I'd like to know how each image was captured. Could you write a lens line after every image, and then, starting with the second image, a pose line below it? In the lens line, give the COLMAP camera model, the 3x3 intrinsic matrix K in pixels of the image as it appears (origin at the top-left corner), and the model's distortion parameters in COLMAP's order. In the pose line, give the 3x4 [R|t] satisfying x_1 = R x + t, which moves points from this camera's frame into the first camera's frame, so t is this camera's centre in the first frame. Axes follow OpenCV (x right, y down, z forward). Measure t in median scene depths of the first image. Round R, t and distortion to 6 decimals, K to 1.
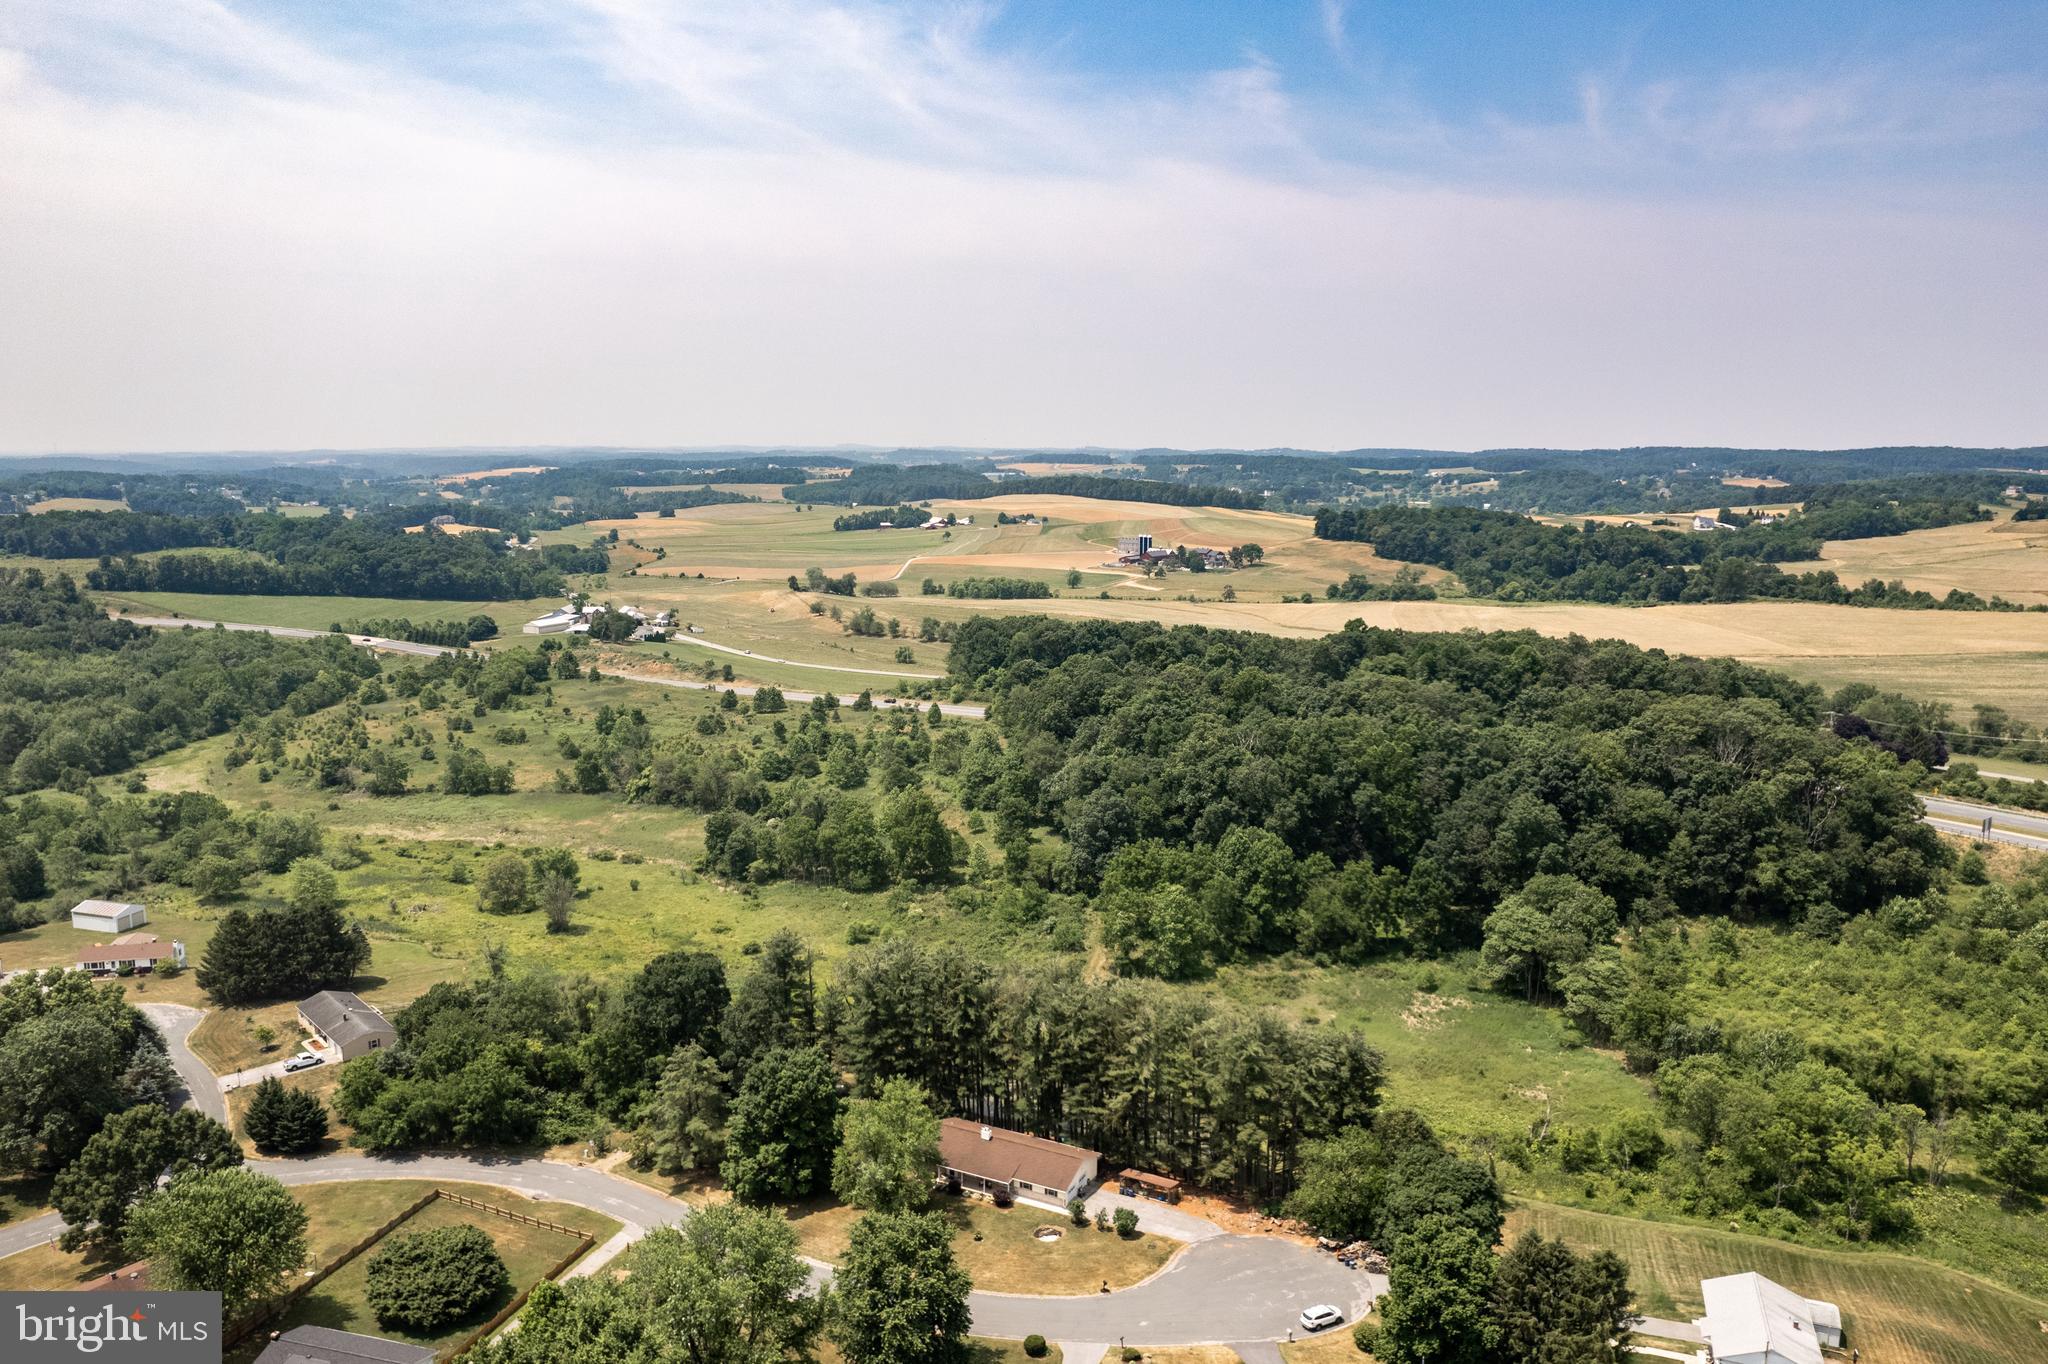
lens RADIAL K [[1441.2, 0, 1038.9], [0, 1441.2, 687.0], [0, 0, 1]] dist [-0.051493, 0.003707]
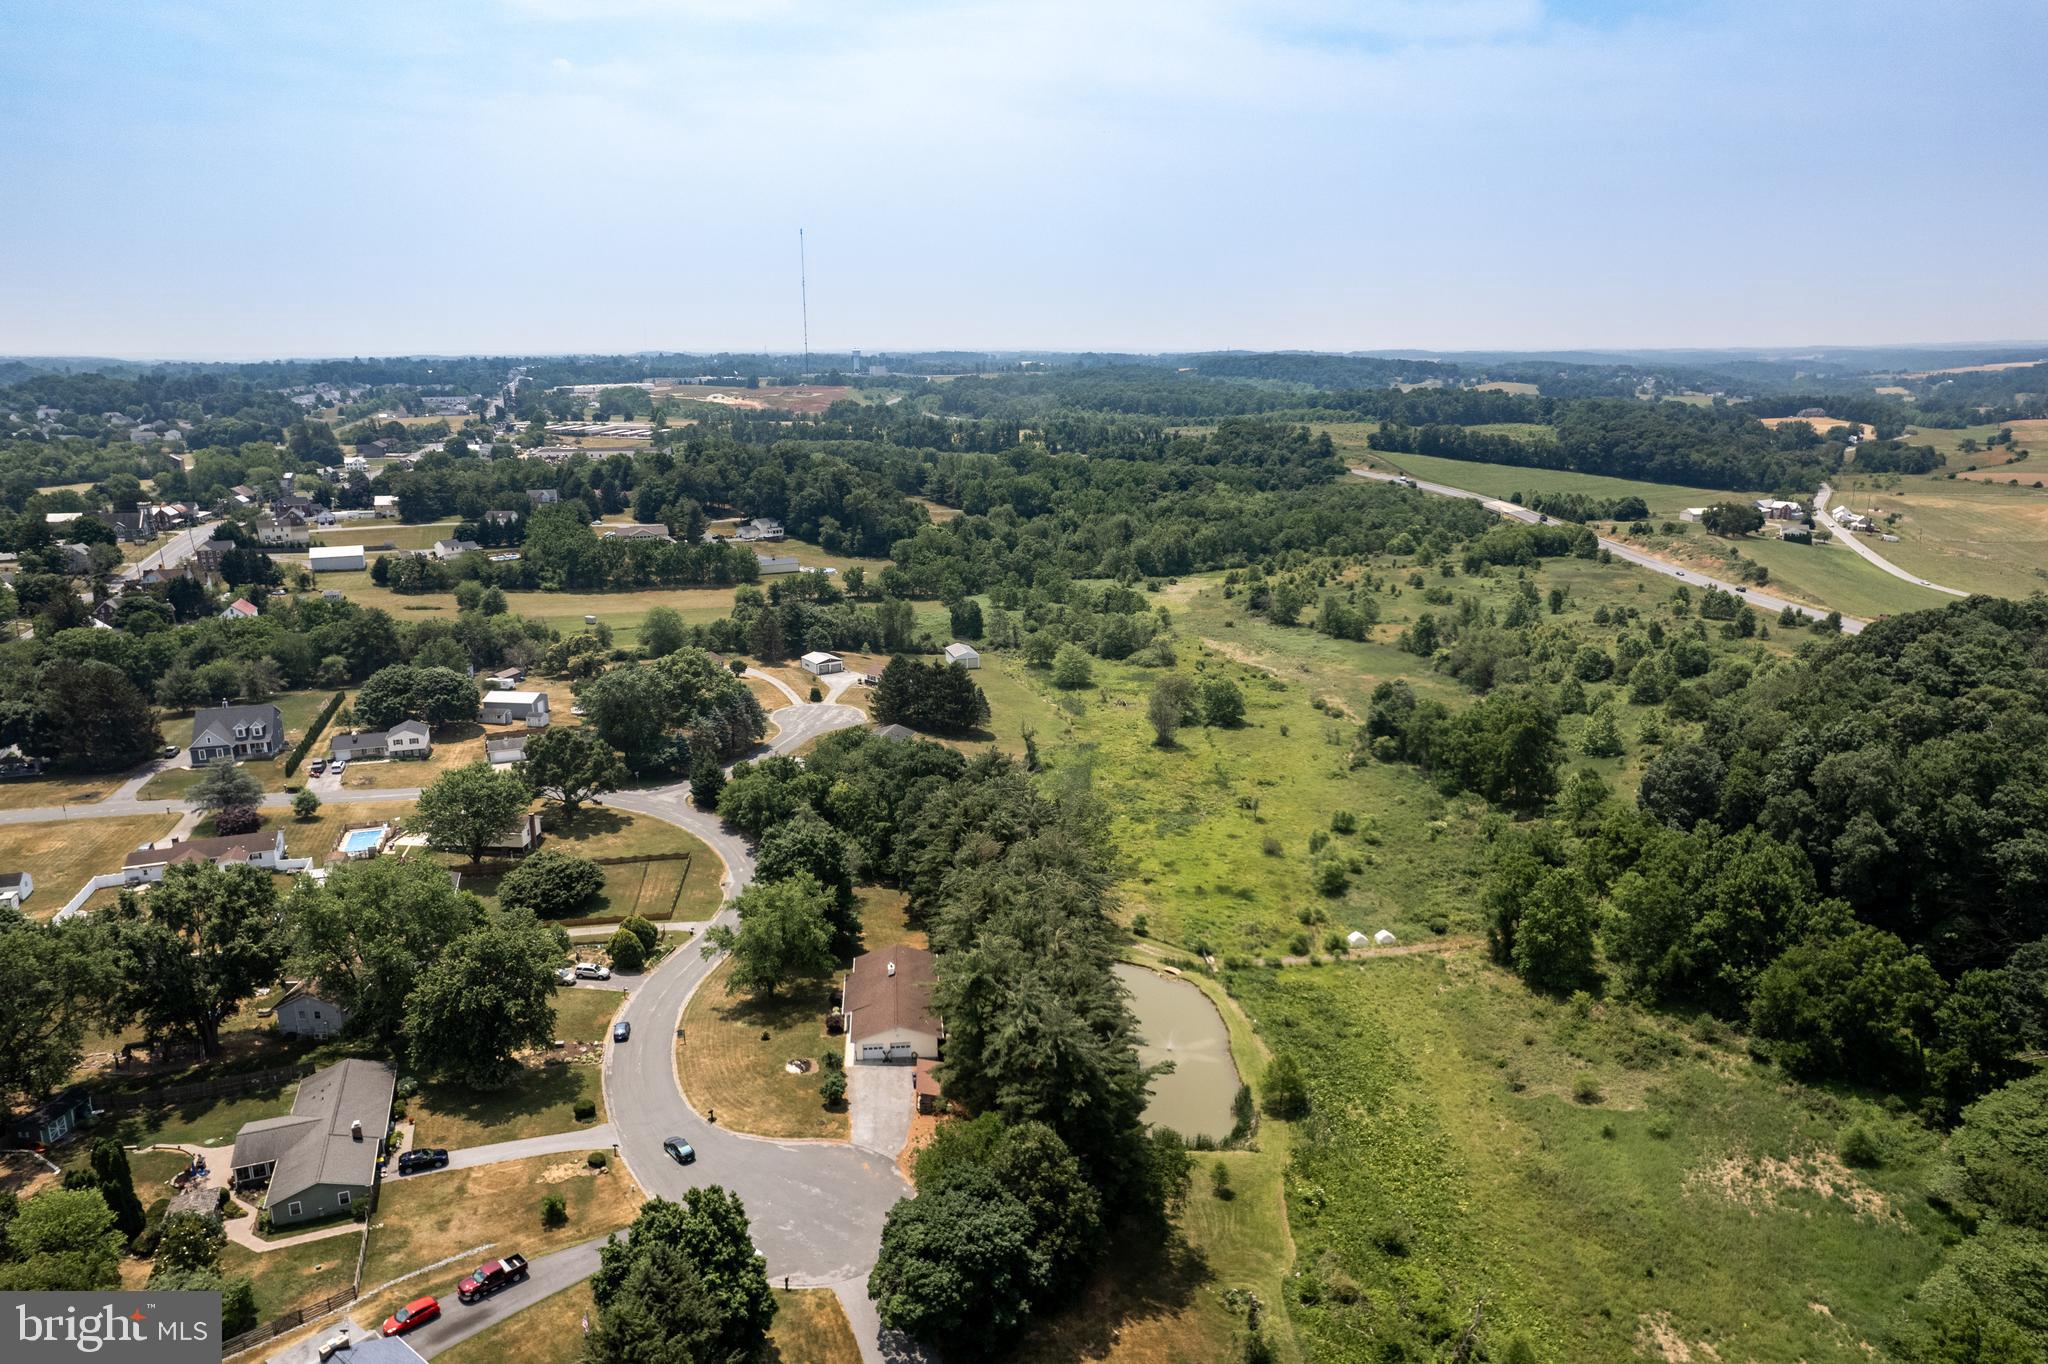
lens RADIAL K [[1309.4, 0, 1019.5], [0, 1309.4, 719.3], [0, 0, 1]] dist [-0.006934, 0.000111]
pose [[0.530339, 0.223401, -0.817822, 0.534138], [-0.130758, 0.974668, 0.181452, -0.023128], [0.837641, 0.010706, 0.546116, 0.438370]]
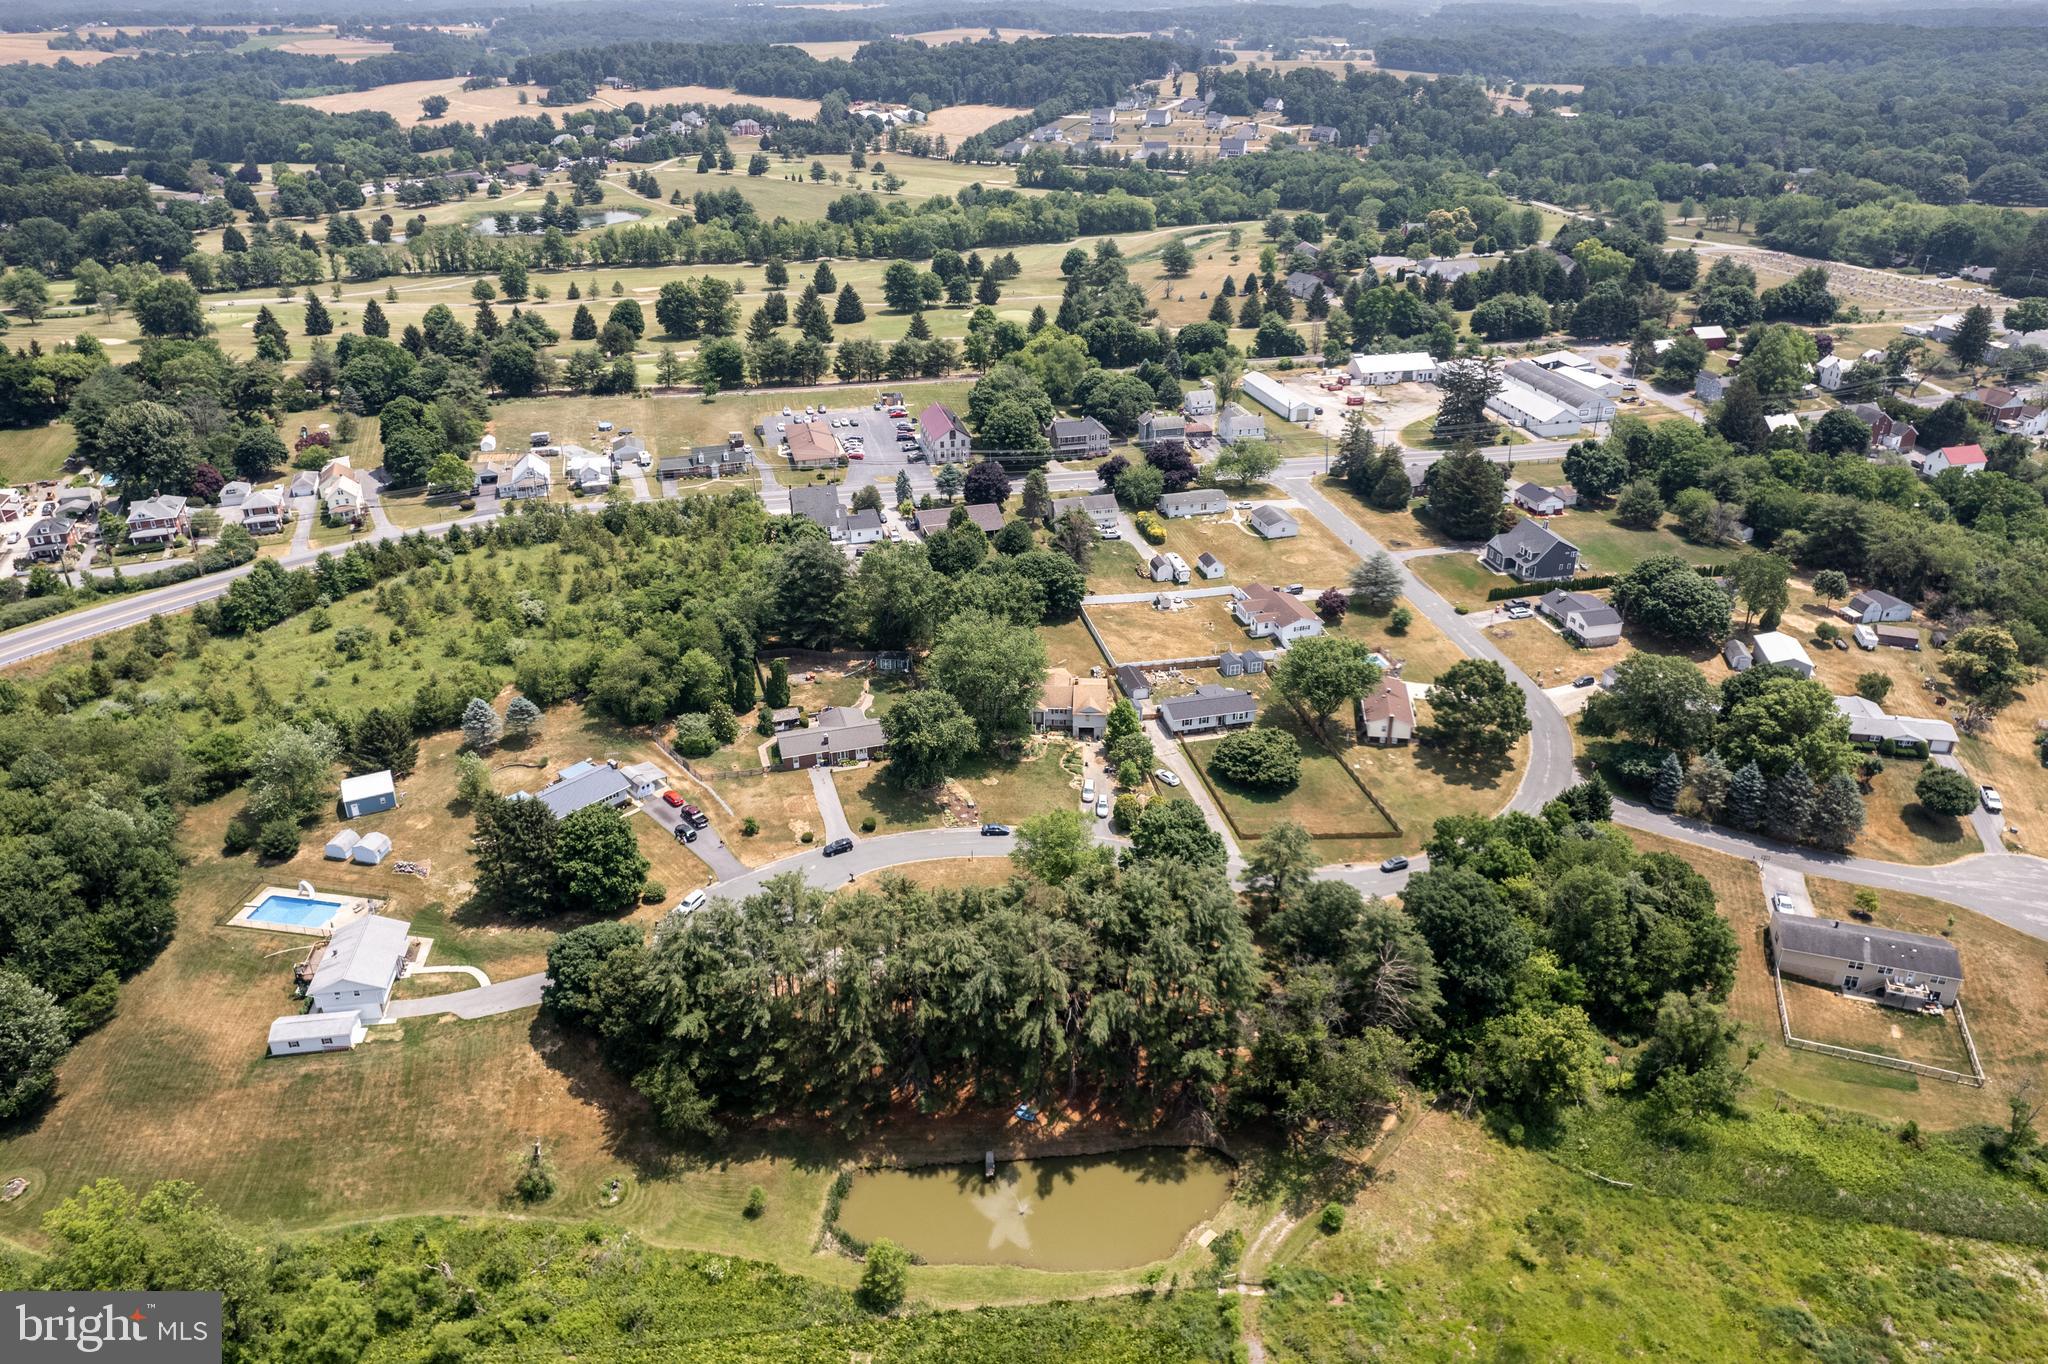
lens RADIAL K [[1395.9, 0, 1024.0], [0, 1395.9, 682.0], [0, 0, 1]] dist [-0.068784, 0.063855]
pose [[-0.879656, 0.213250, -0.425124, 0.270319], [-0.084783, 0.809222, 0.581353, -0.324588], [0.467993, 0.547434, -0.693757, 1.208141]]
